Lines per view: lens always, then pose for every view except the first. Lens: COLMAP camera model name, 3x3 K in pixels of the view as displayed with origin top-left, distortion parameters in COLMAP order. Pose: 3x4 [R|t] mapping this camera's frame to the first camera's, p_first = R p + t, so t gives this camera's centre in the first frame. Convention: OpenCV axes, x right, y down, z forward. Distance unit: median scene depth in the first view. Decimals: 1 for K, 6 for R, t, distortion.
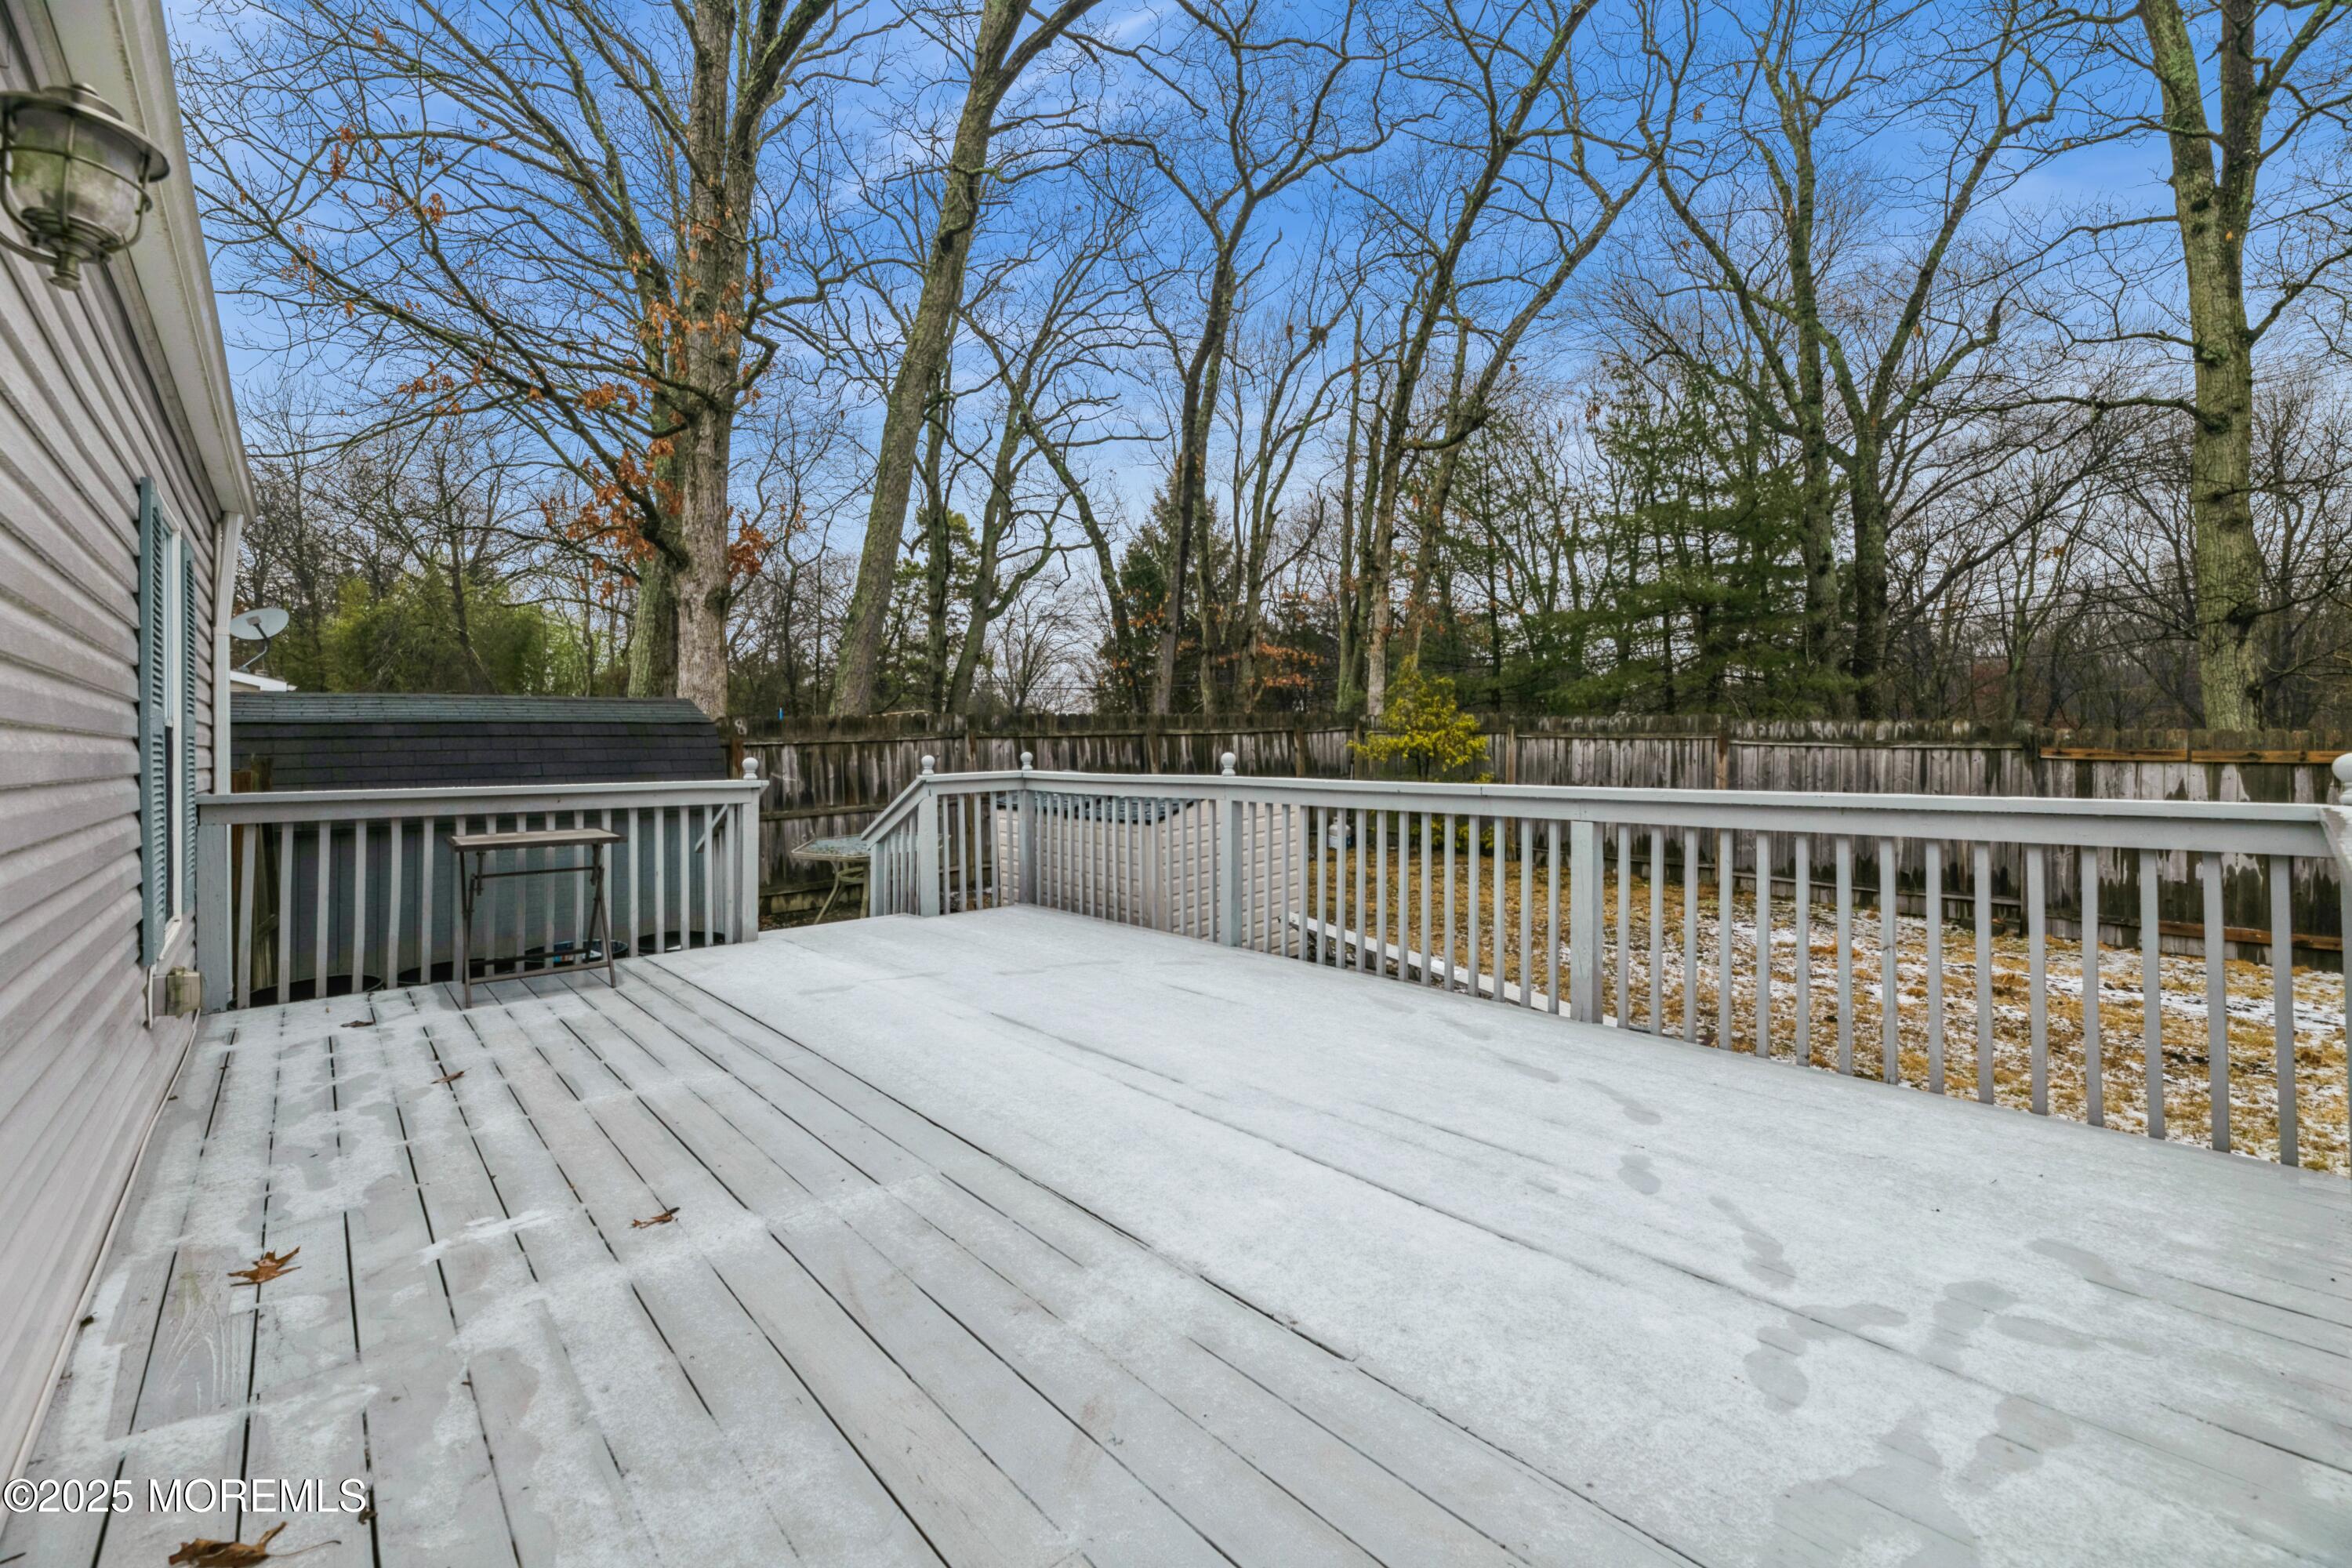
lens RADIAL K [[973.3, 0, 1212.6], [0, 973.3, 762.8], [0, 0, 1]] dist [-0.003286, -0.000981]
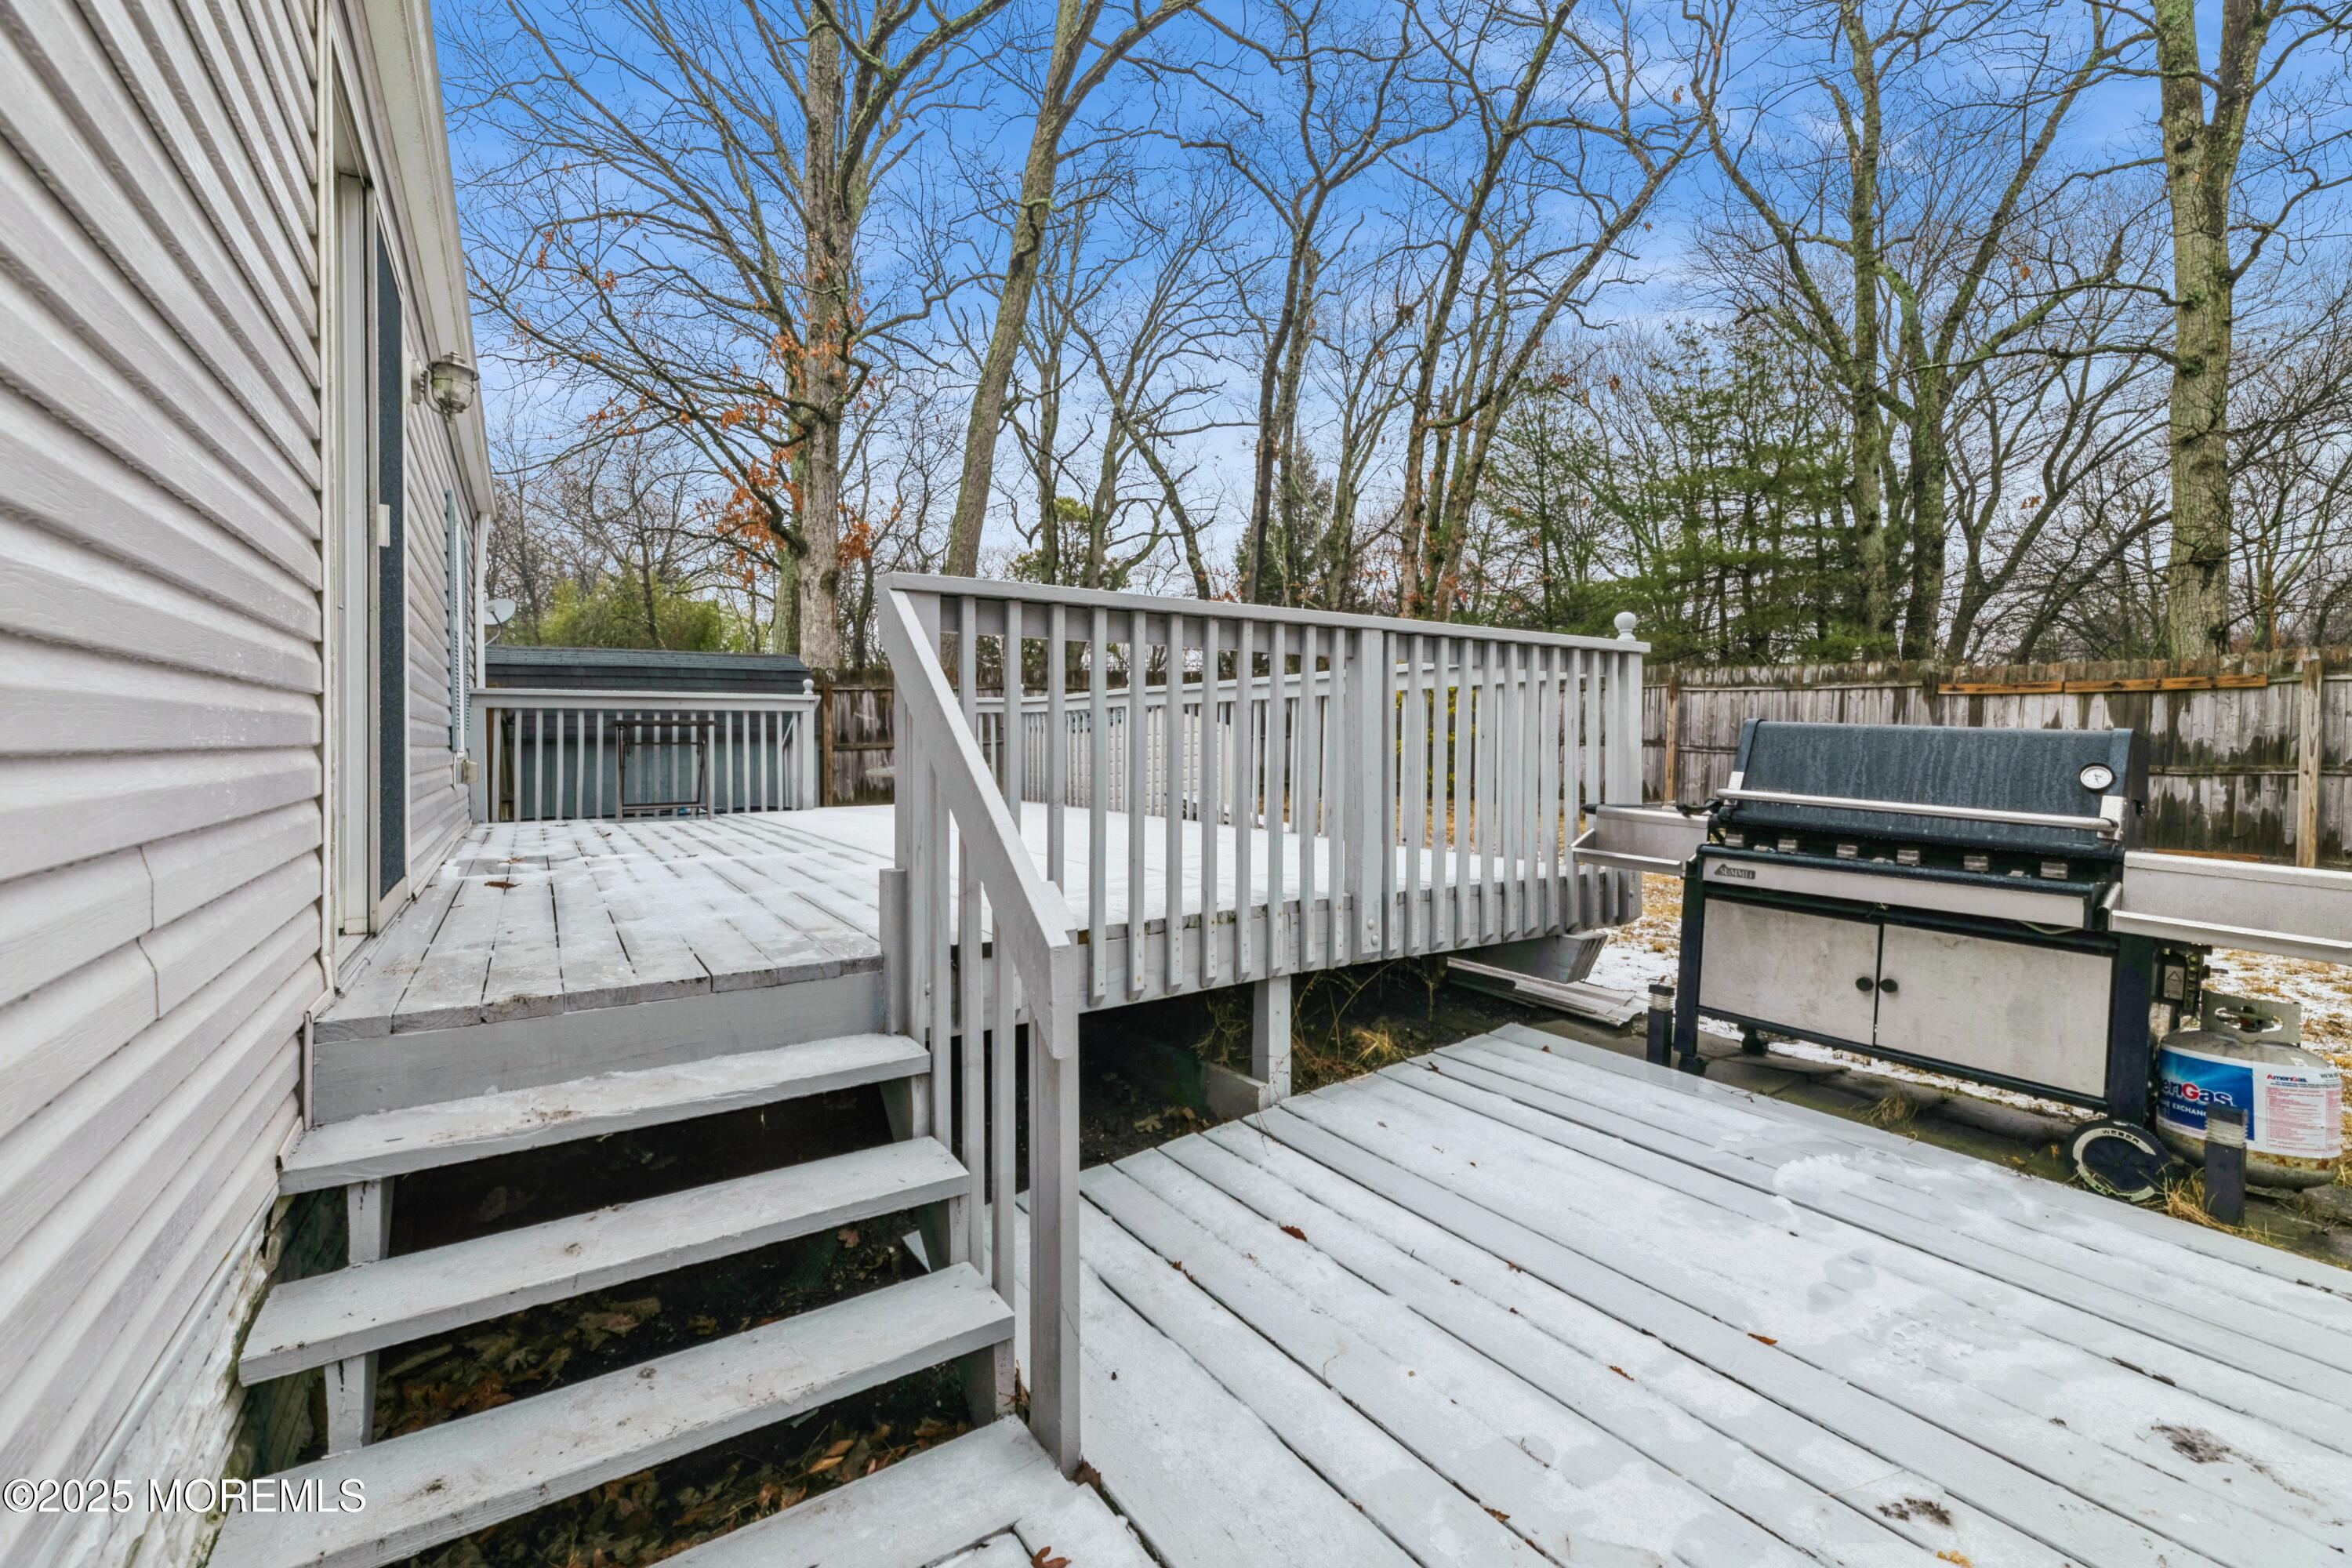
lens RADIAL K [[949.9, 0, 1164.7], [0, 949.9, 770.2], [0, 0, 1]] dist [0.003978, -0.000596]
pose [[0.986629, 0.012470, -0.162502, 0.096428], [-0.007964, 0.999566, 0.028352, 0.030911], [0.162785, -0.026678, 0.986301, -0.102832]]
